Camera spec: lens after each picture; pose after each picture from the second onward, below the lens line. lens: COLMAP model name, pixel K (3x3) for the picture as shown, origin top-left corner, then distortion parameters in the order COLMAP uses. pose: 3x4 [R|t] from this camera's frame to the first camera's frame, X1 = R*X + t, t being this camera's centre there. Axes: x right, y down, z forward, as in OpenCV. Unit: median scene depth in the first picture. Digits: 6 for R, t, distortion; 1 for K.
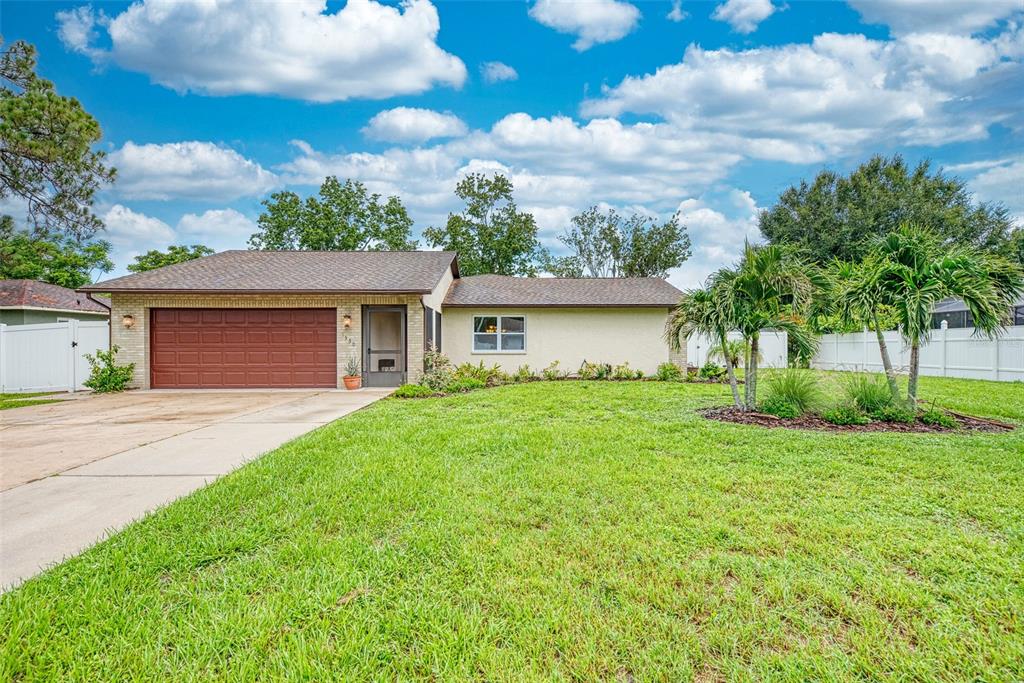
lens RADIAL K [[452.2, 0, 517.2], [0, 452.2, 345.2], [0, 0, 1]] dist [0.012550, -0.000204]
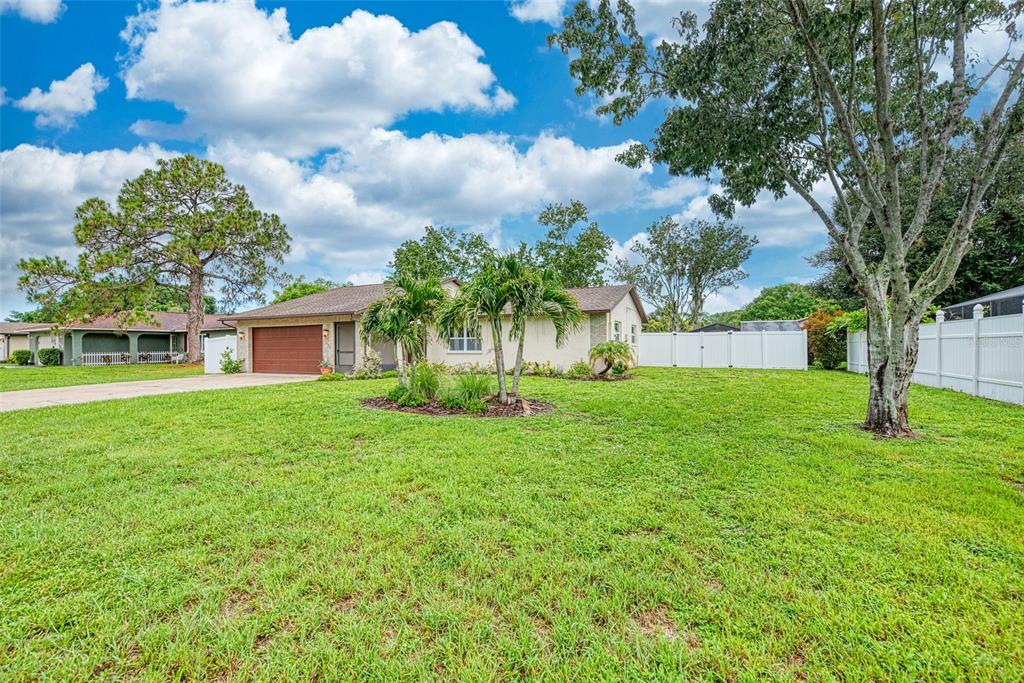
lens RADIAL K [[394.5, 0, 512.4], [0, 394.5, 347.9], [0, 0, 1]] dist [0.006912, -0.000528]
pose [[0.889465, -0.006476, -0.456958, 0.832674], [0.006940, 0.999976, -0.000662, 0.004540], [0.456951, -0.002583, 0.889488, 0.069988]]
